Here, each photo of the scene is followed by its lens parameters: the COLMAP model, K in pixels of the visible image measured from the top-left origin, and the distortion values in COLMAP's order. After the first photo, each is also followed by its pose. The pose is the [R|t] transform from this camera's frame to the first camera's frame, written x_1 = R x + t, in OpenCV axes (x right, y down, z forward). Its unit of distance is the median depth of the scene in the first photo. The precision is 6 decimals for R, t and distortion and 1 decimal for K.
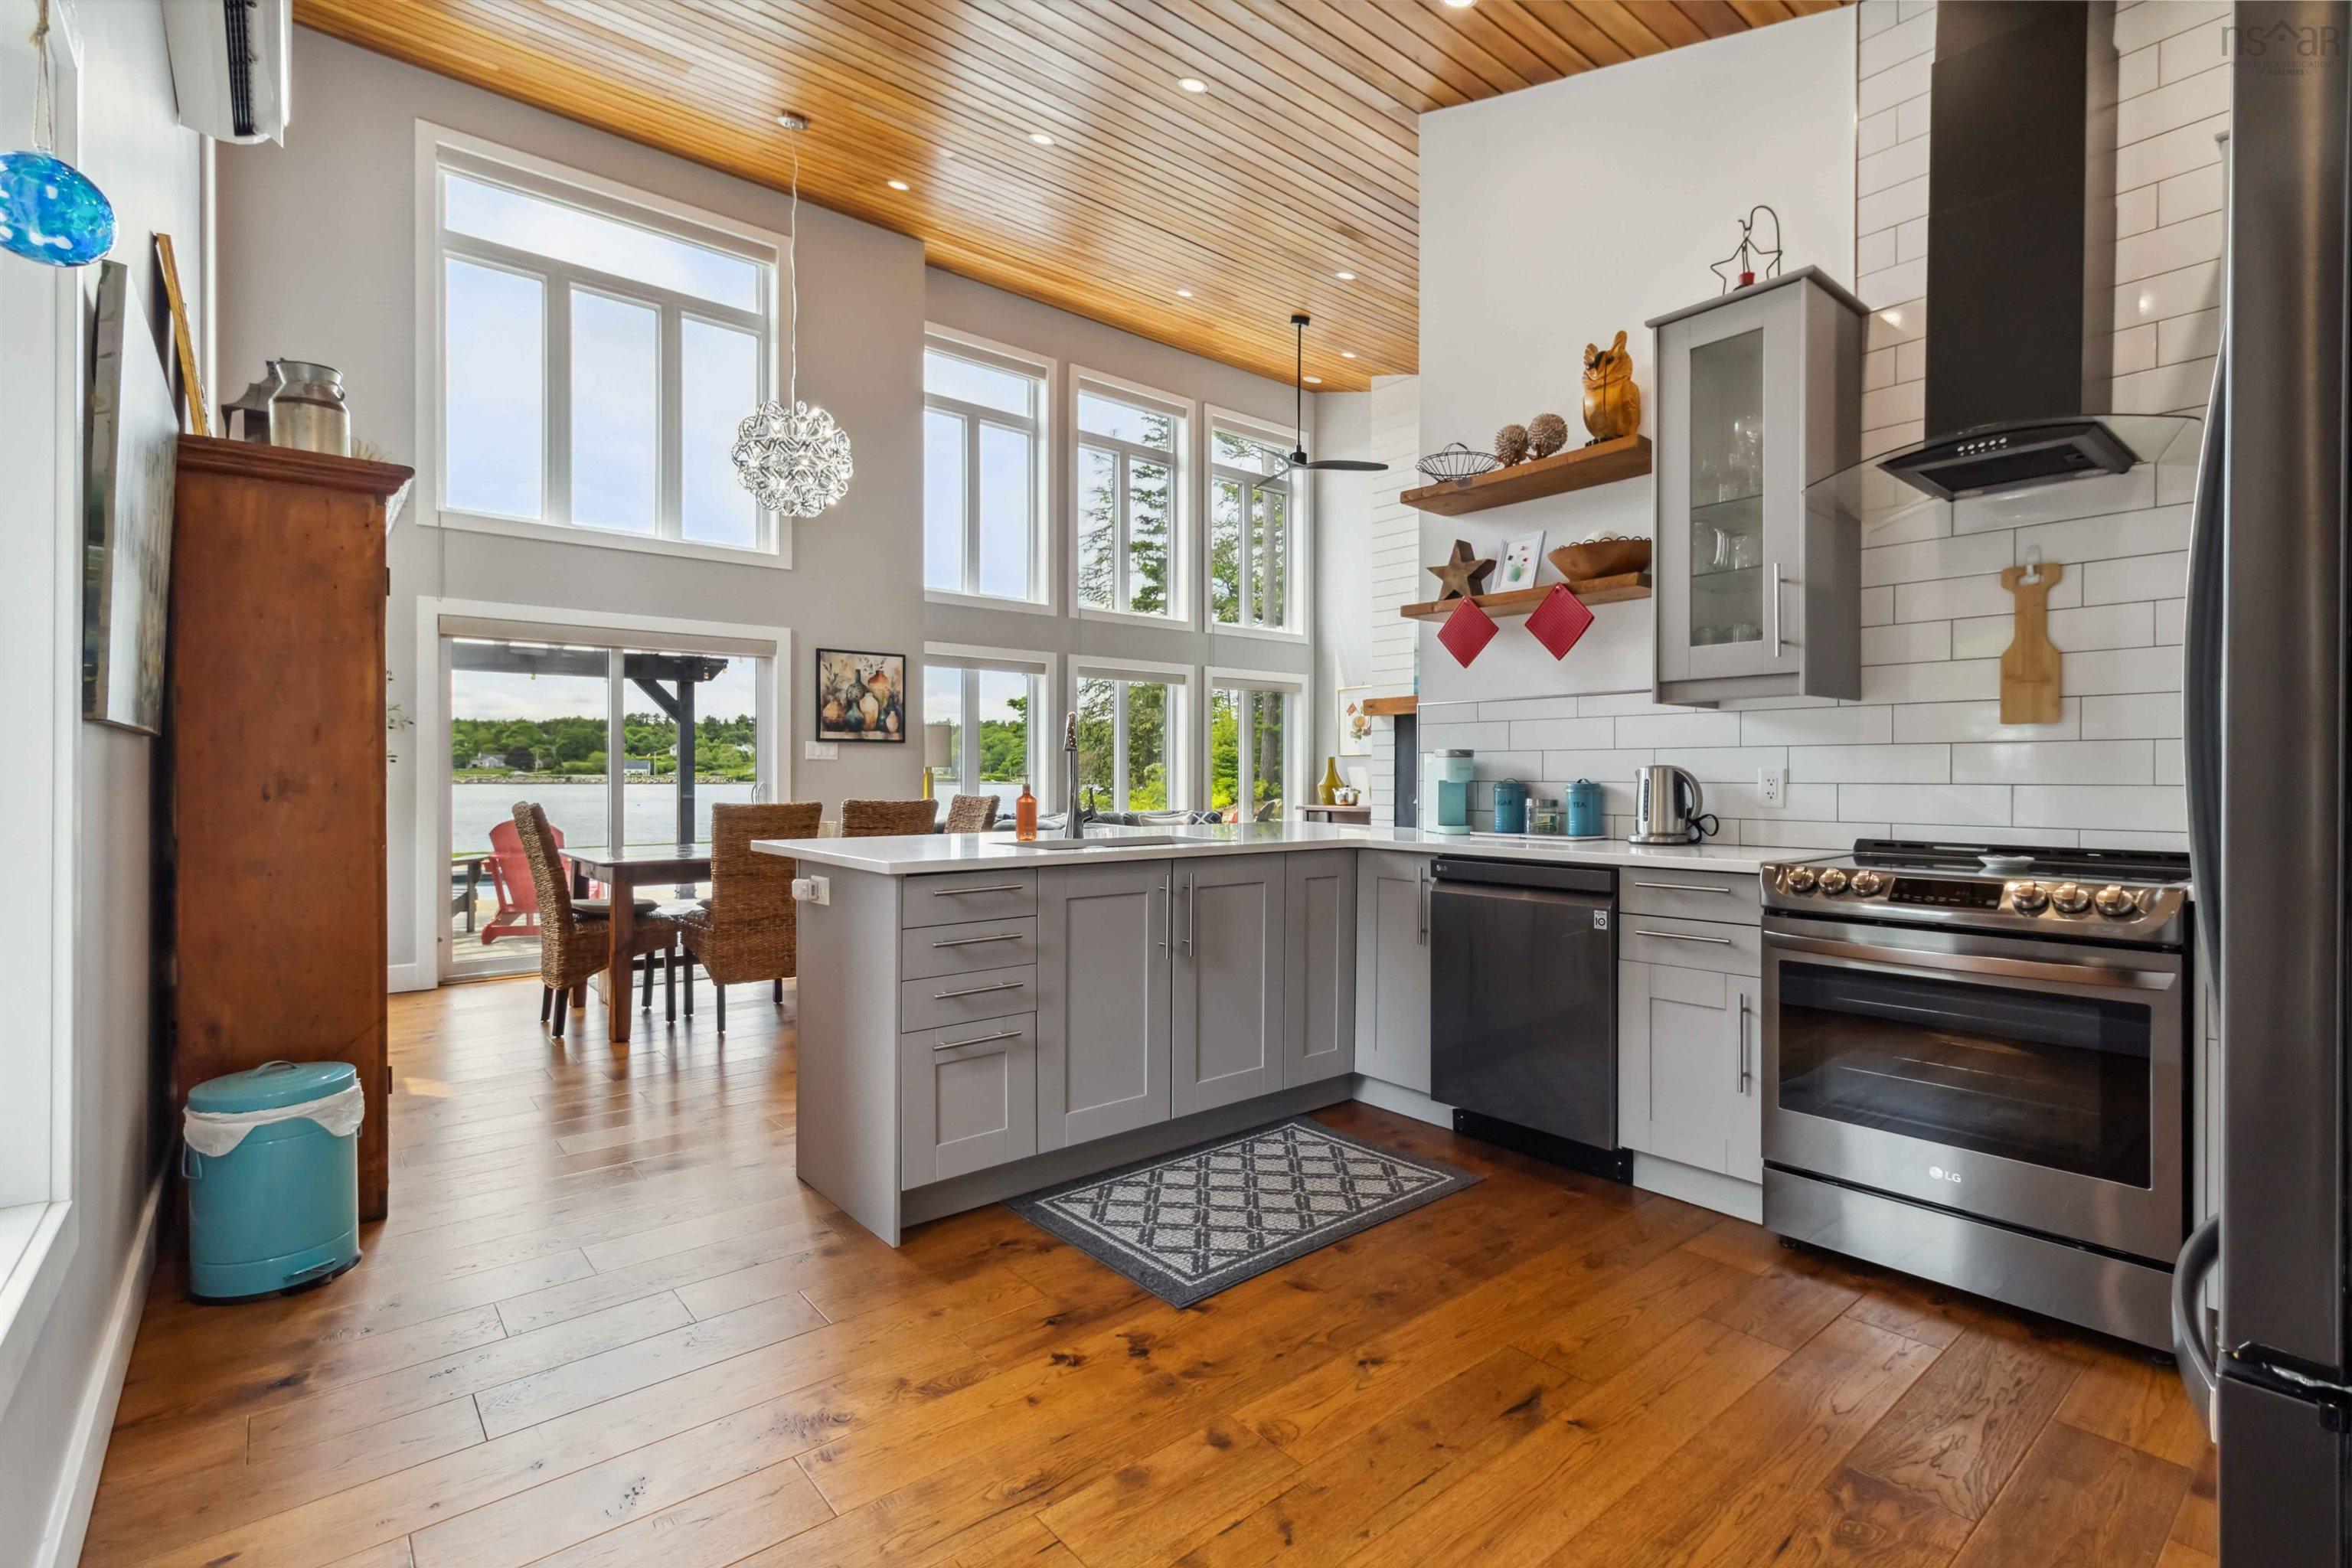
lens RADIAL K [[1083.4, 0, 1186.3], [0, 1083.4, 781.3], [0, 0, 1]] dist [0.001411, -0.000221]
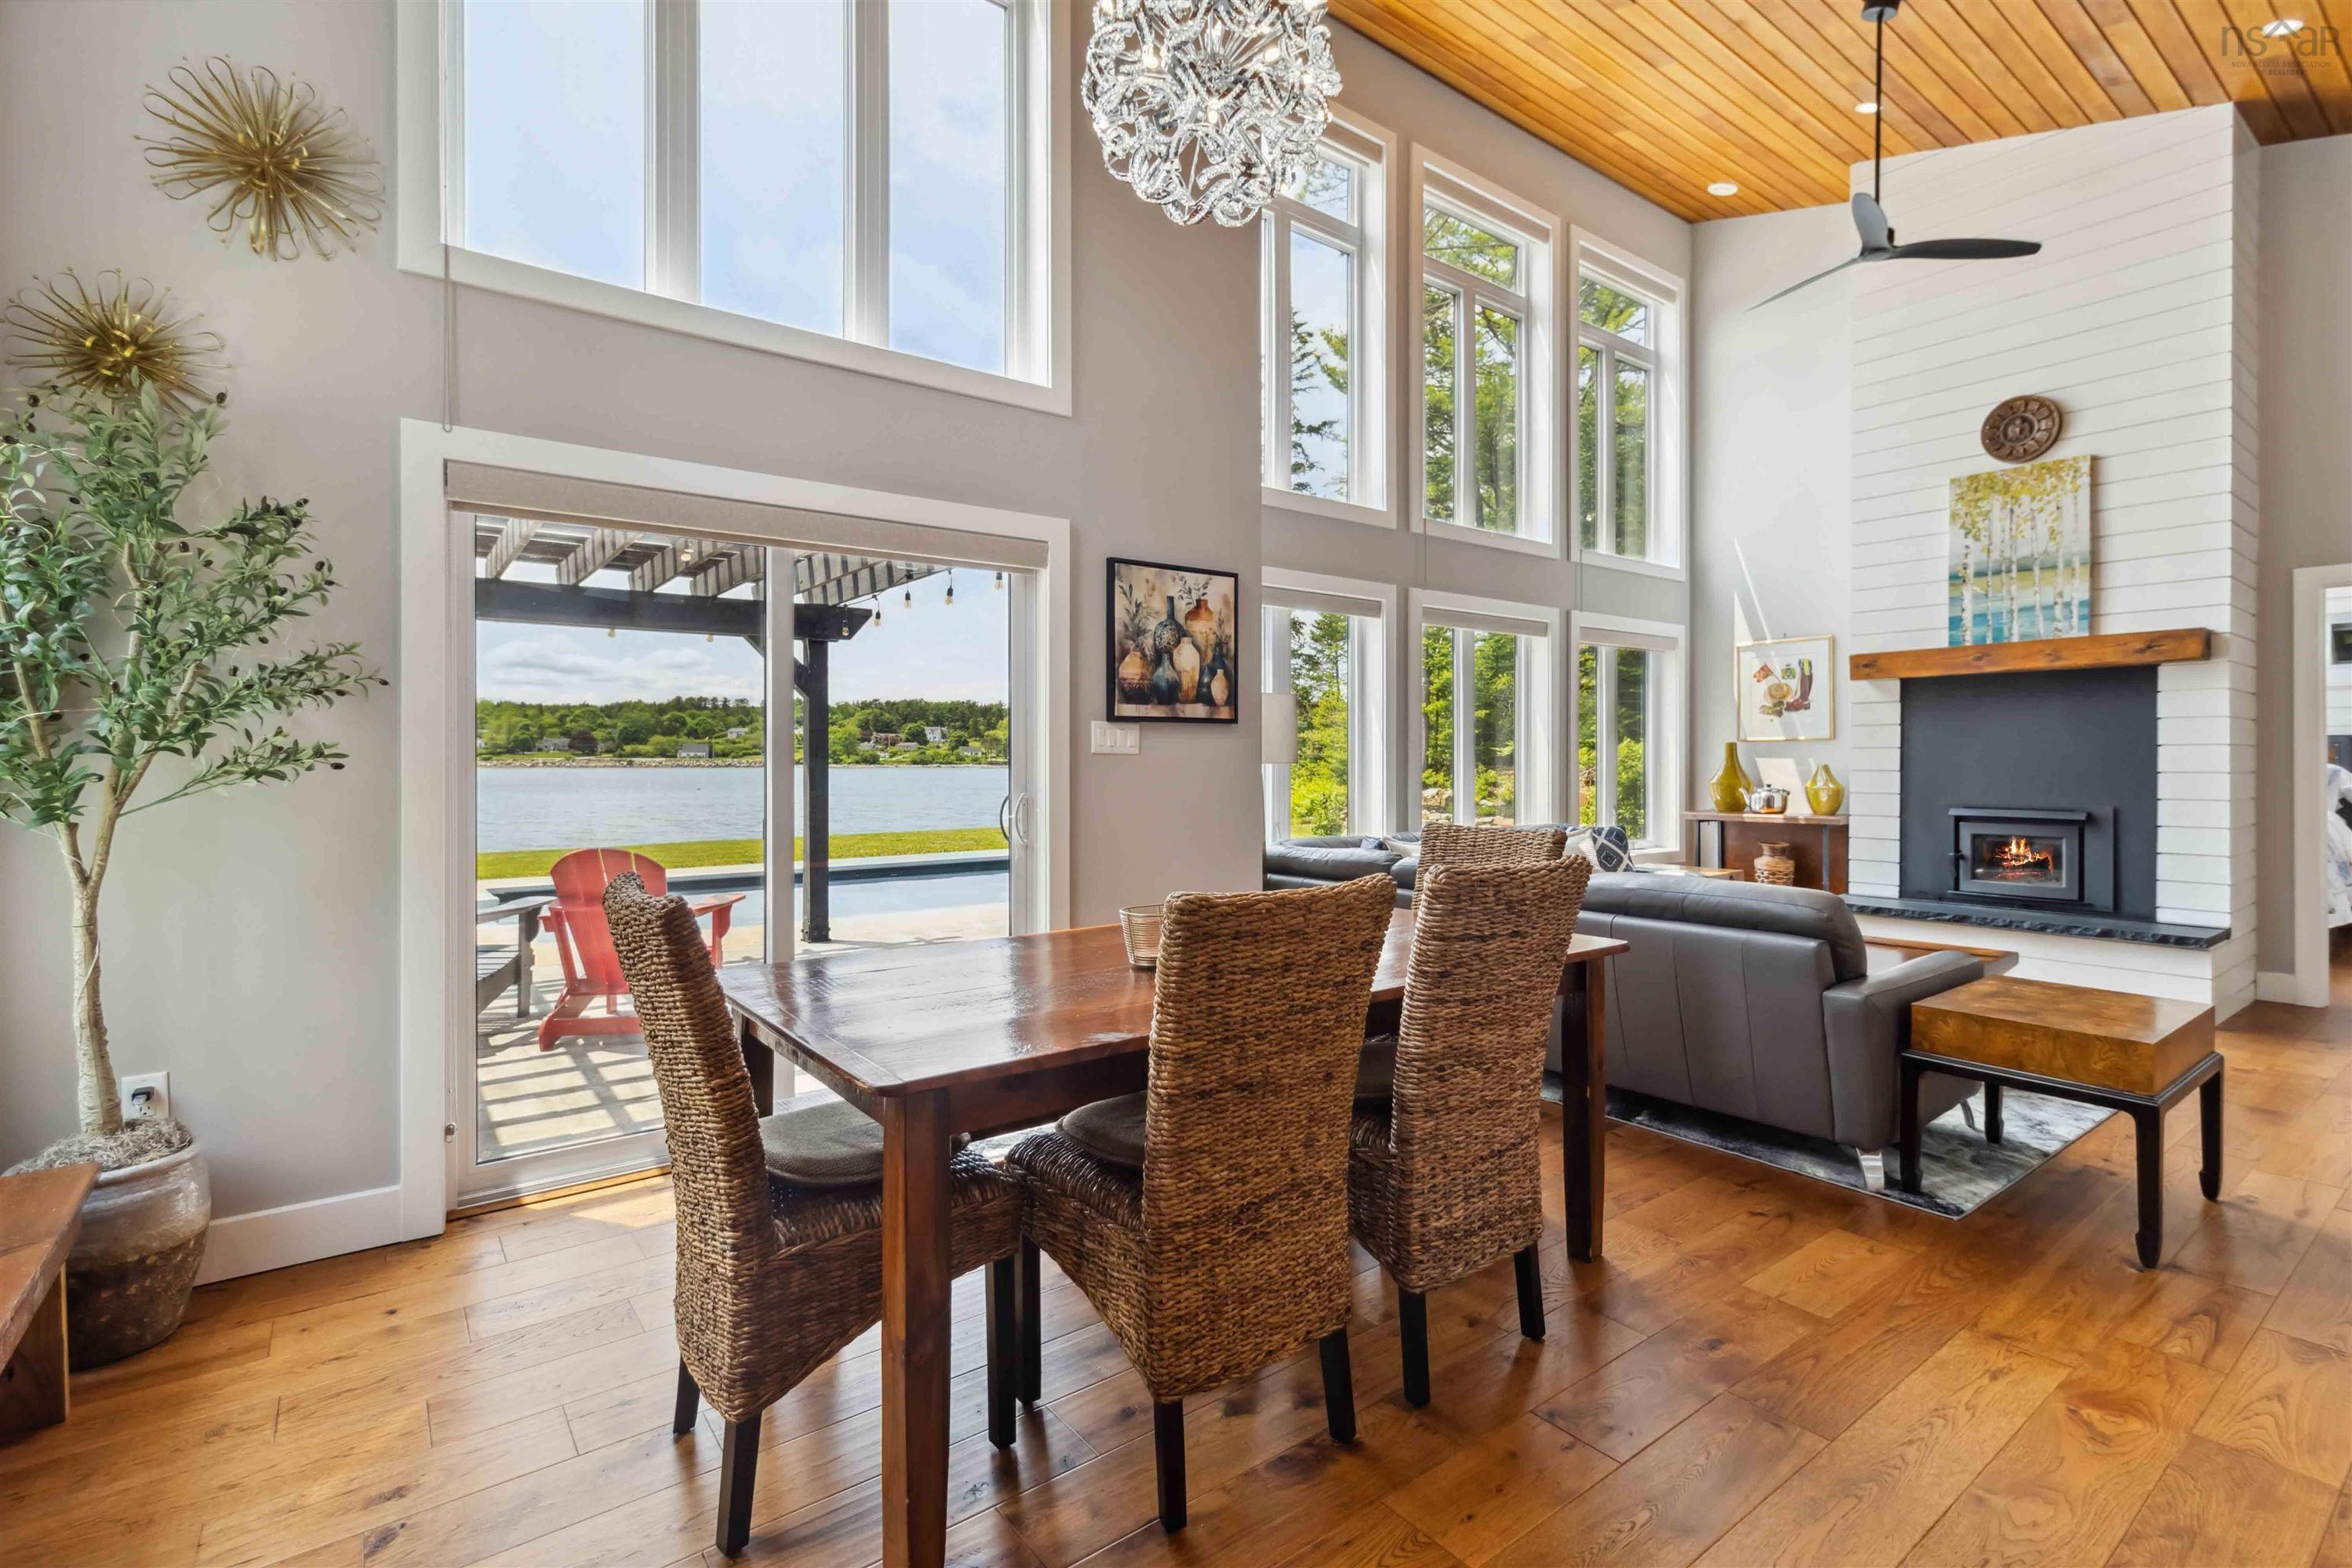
lens RADIAL K [[1083.4, 0, 1178.7], [0, 1083.4, 764.2], [0, 0, 1]] dist [0.001411, -0.000221]
pose [[0.998810, -0.002551, -0.048699, -0.248936], [0.002620, 0.999996, 0.001355, -0.013564], [0.048695, -0.001481, 0.998813, 0.390454]]
